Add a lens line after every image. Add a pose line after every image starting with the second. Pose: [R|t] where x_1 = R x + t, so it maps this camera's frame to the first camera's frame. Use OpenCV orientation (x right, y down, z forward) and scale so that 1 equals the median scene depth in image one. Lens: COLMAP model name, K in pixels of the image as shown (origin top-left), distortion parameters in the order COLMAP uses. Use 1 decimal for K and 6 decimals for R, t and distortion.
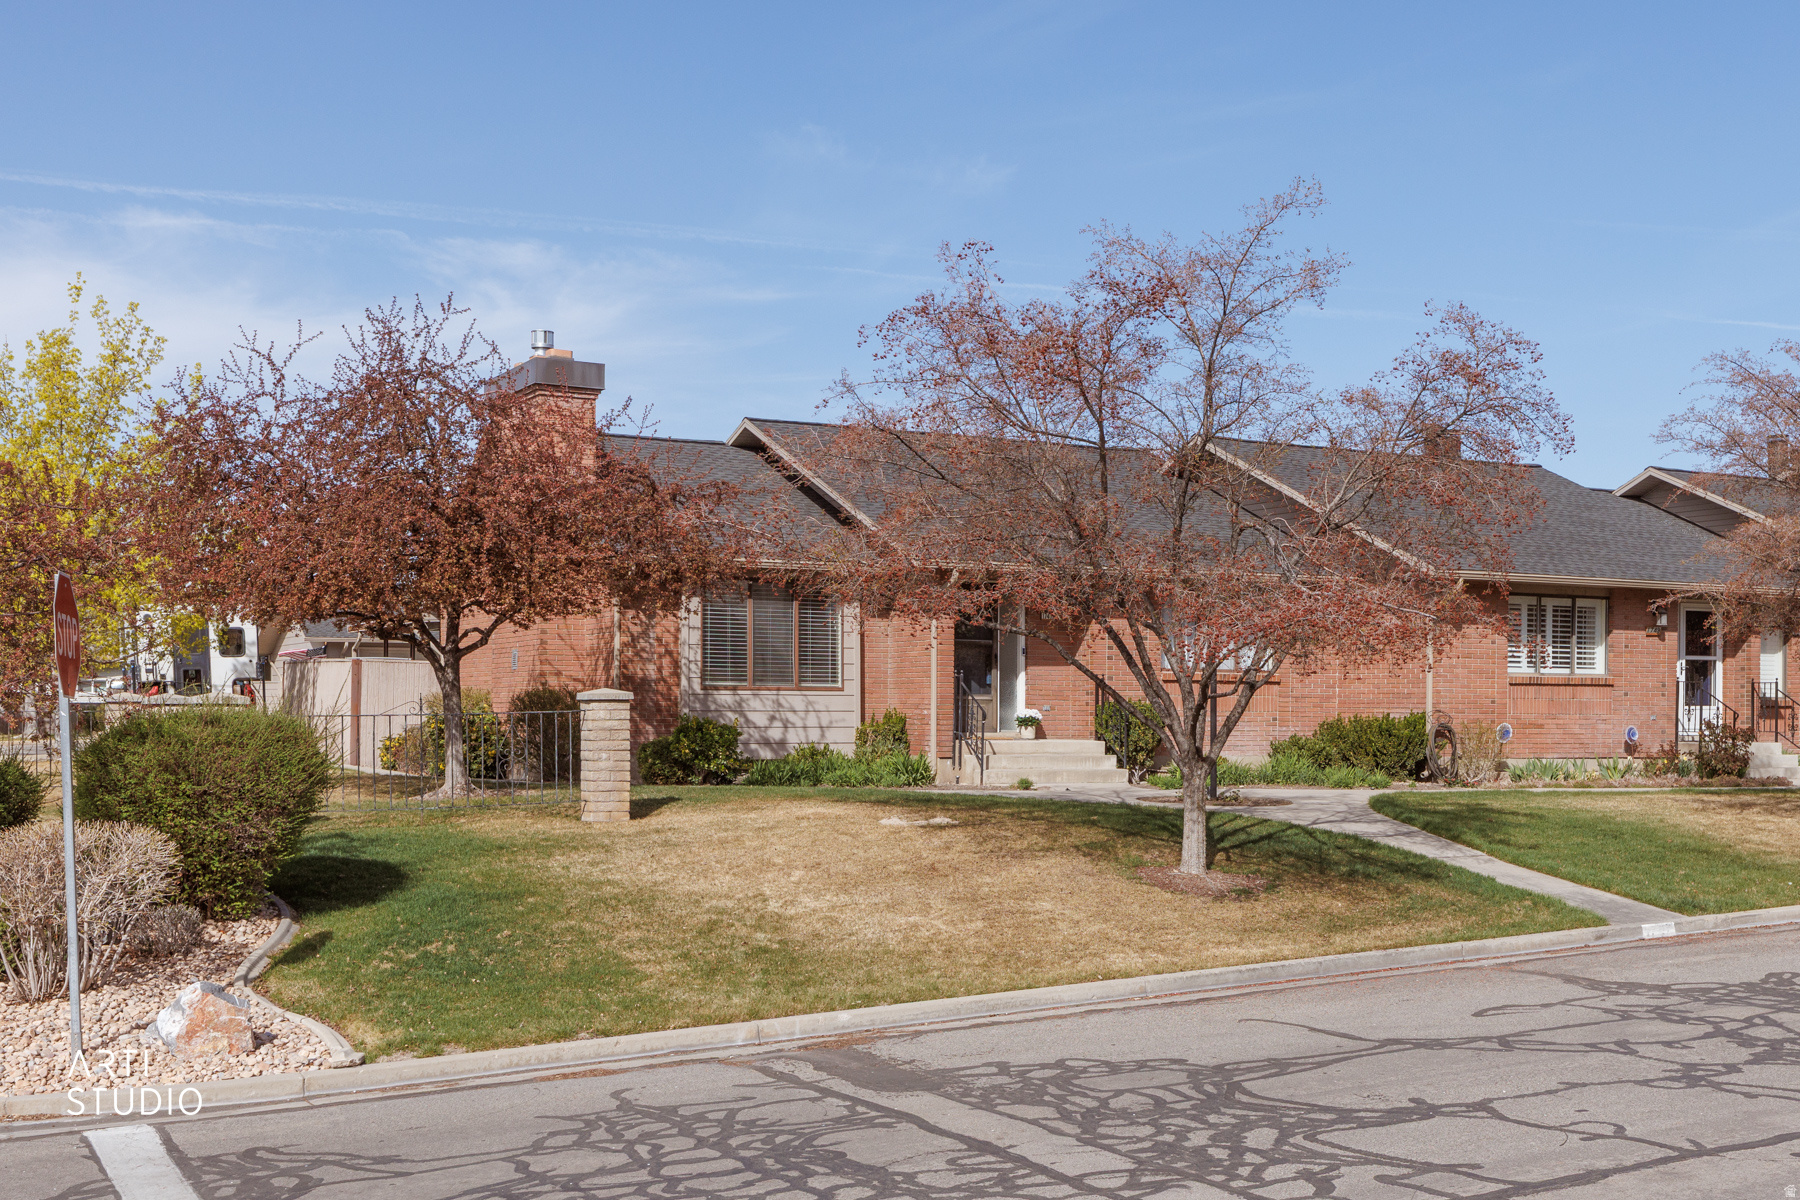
lens RADIAL K [[1912.5, 0, 900.0], [0, 1912.5, 600.0], [0, 0, 1]] dist [0.014239, 0.006667]
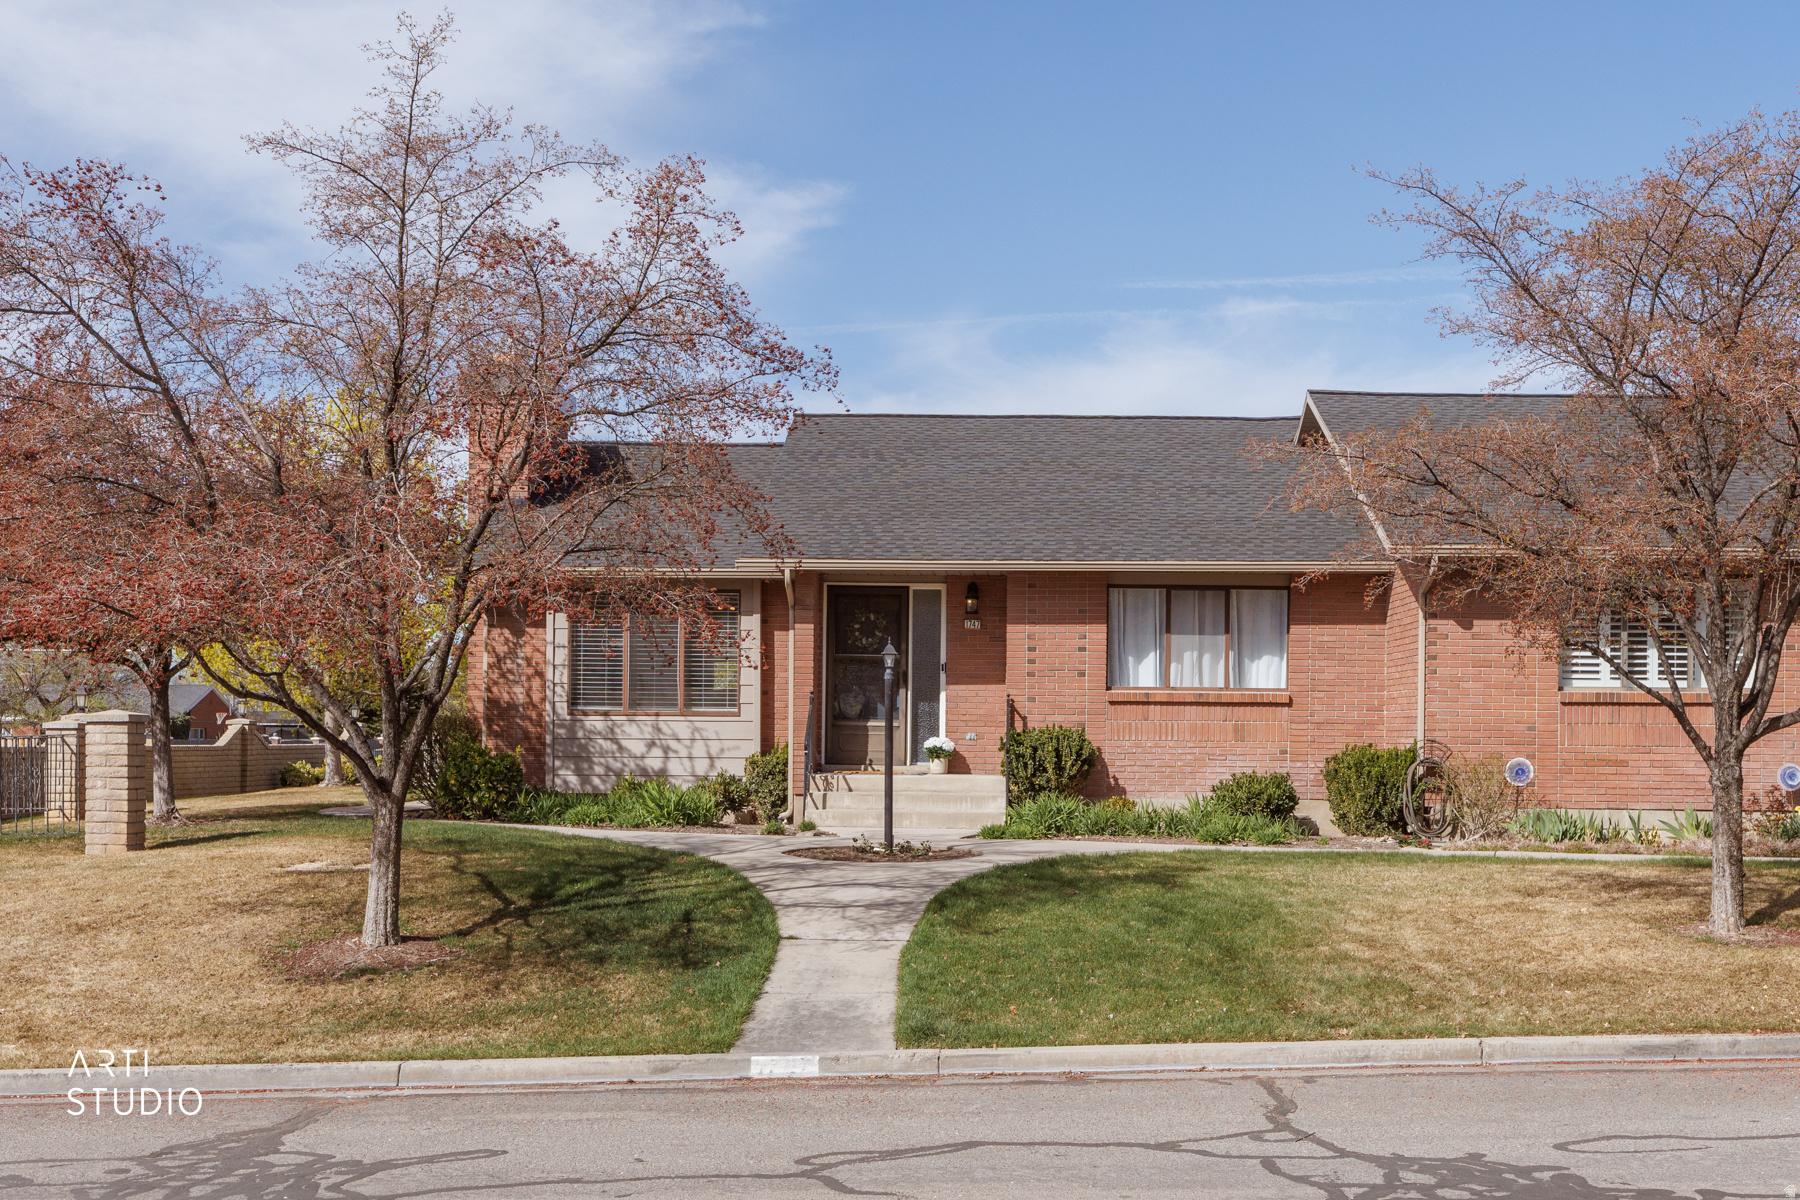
lens RADIAL K [[1912.5, 0, 900.0], [0, 1912.5, 600.0], [0, 0, 1]] dist [0.014239, 0.006667]
pose [[0.885493, -0.031497, -0.463583, 0.450057], [0.022265, 0.999430, -0.025375, 0.018926], [0.464118, 0.012147, 0.885690, 0.268342]]
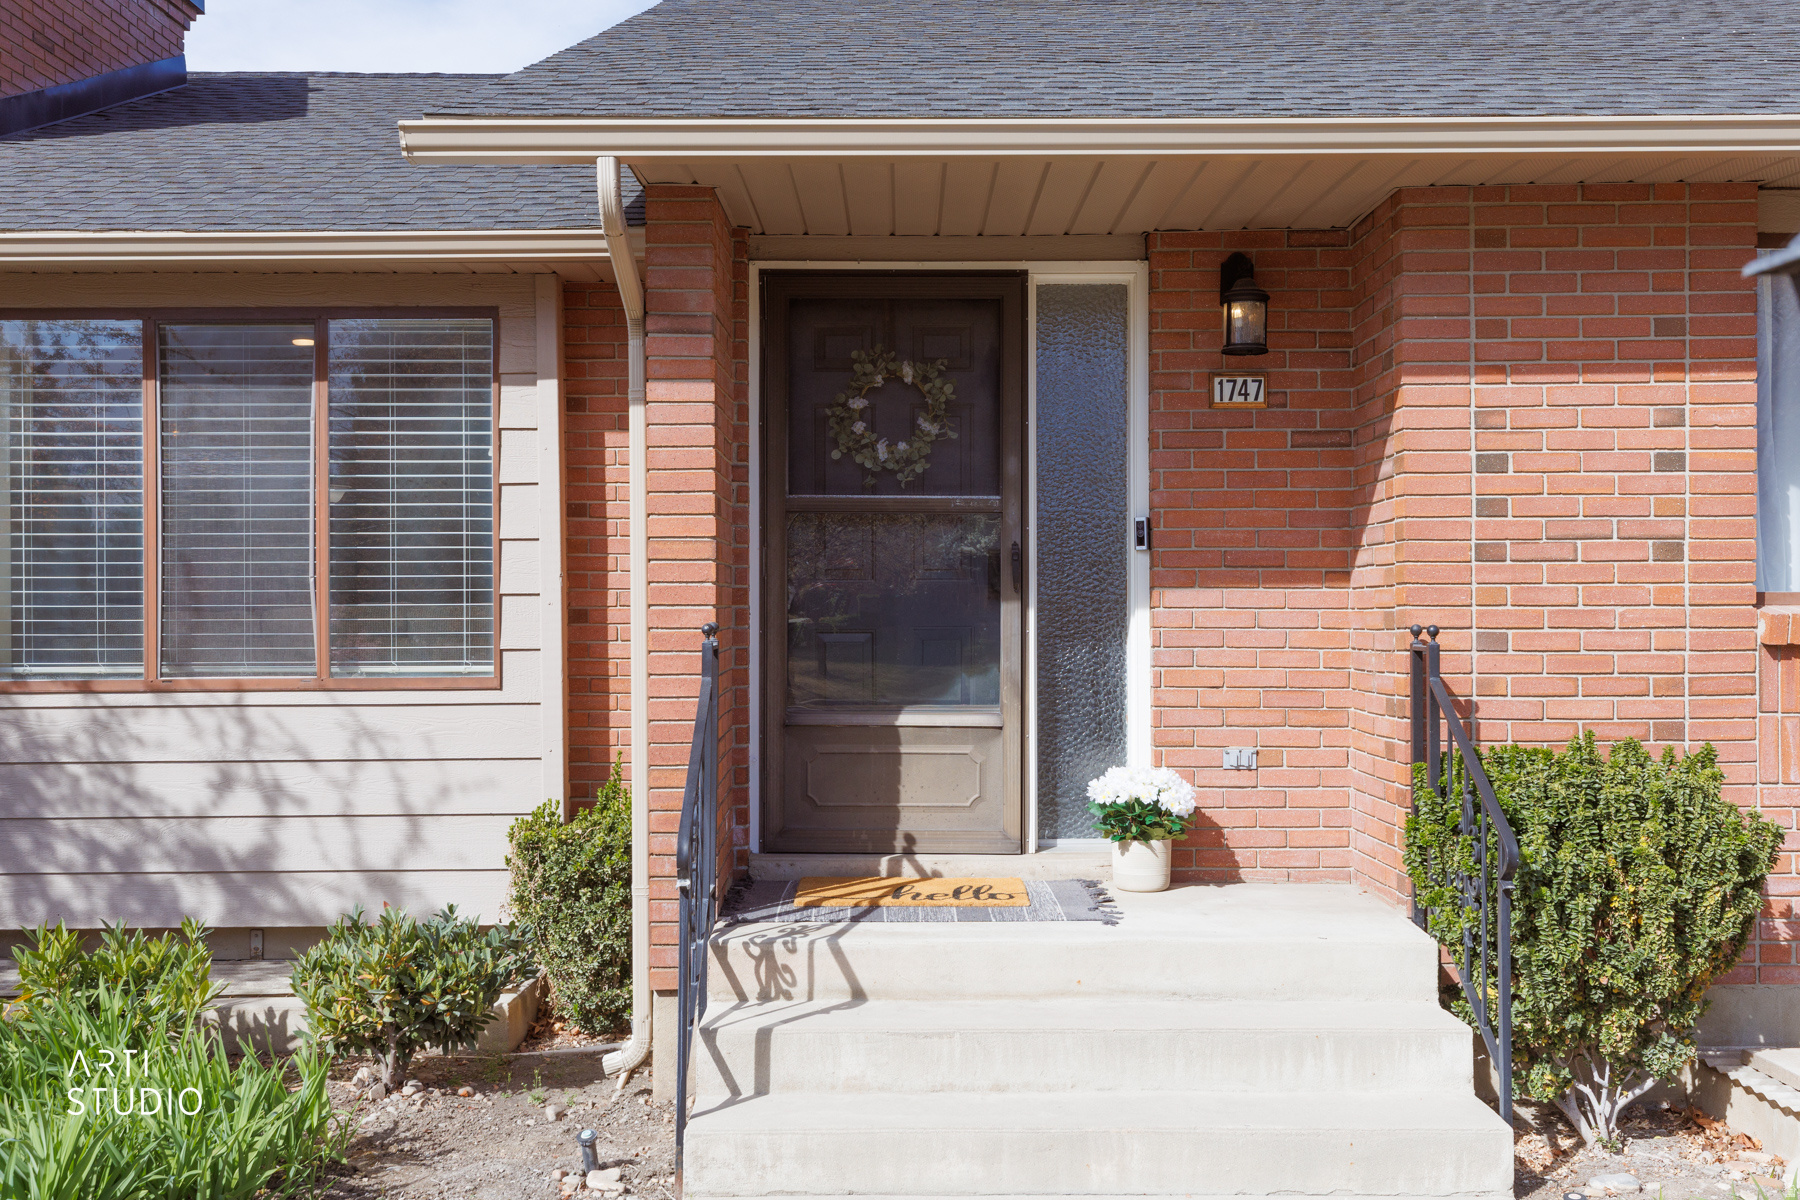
lens RADIAL K [[1683.7, 0, 900.0], [0, 1683.7, 600.0], [0, 0, 1]] dist [0.050522, 0.001729]
pose [[0.906927, -0.009579, -0.421179, 0.135180], [0.032123, 0.998403, 0.046464, 0.025134], [0.420061, -0.055669, 0.905787, 0.814093]]
